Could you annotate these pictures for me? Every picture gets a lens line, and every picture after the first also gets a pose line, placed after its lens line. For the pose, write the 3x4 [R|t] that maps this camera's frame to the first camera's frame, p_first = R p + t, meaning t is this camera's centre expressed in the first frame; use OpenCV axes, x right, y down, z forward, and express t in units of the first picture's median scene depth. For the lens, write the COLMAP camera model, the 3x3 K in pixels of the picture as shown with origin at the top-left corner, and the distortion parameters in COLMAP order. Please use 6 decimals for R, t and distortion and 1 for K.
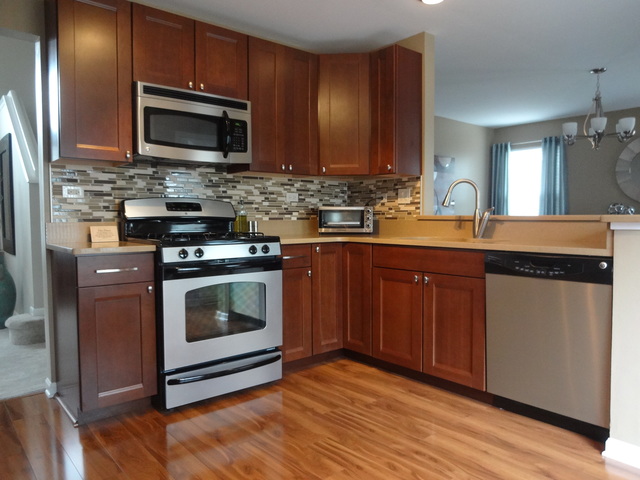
lens RADIAL K [[470.6, 0, 320.0], [0, 470.6, 239.0], [0, 0, 1]] dist [-0.014298, 0.015480]
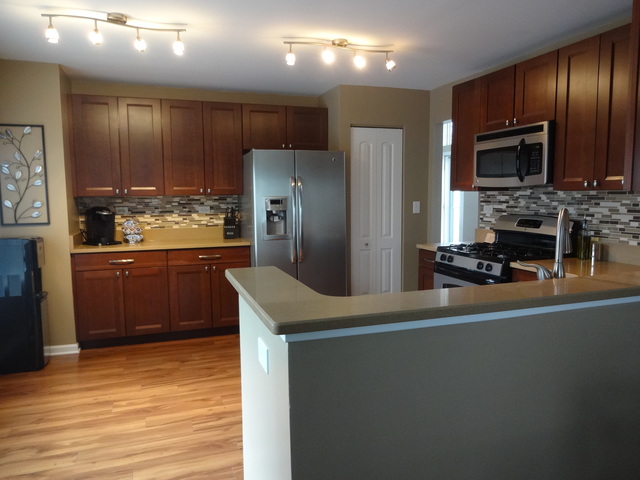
lens RADIAL K [[470.6, 0, 318.1], [0, 470.6, 240.3], [0, 0, 1]] dist [-0.014298, 0.015480]
pose [[-0.369001, 0.102064, -0.923808, 0.963744], [-0.034162, 0.991791, 0.123221, -0.150752], [0.928801, 0.077028, -0.362485, 0.933280]]
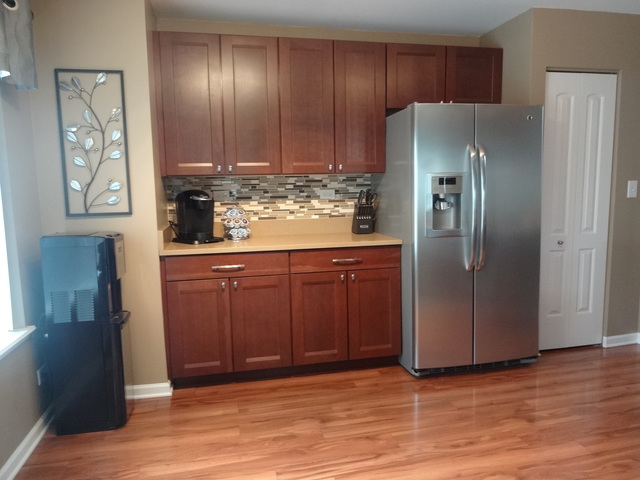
lens RADIAL K [[470.6, 0, 322.3], [0, 470.6, 239.9], [0, 0, 1]] dist [-0.014298, 0.015480]
pose [[-0.472924, 0.121152, -0.872734, 0.725069], [-0.022205, 0.988548, 0.149262, -0.114769], [0.880823, 0.089968, -0.464818, 0.610919]]
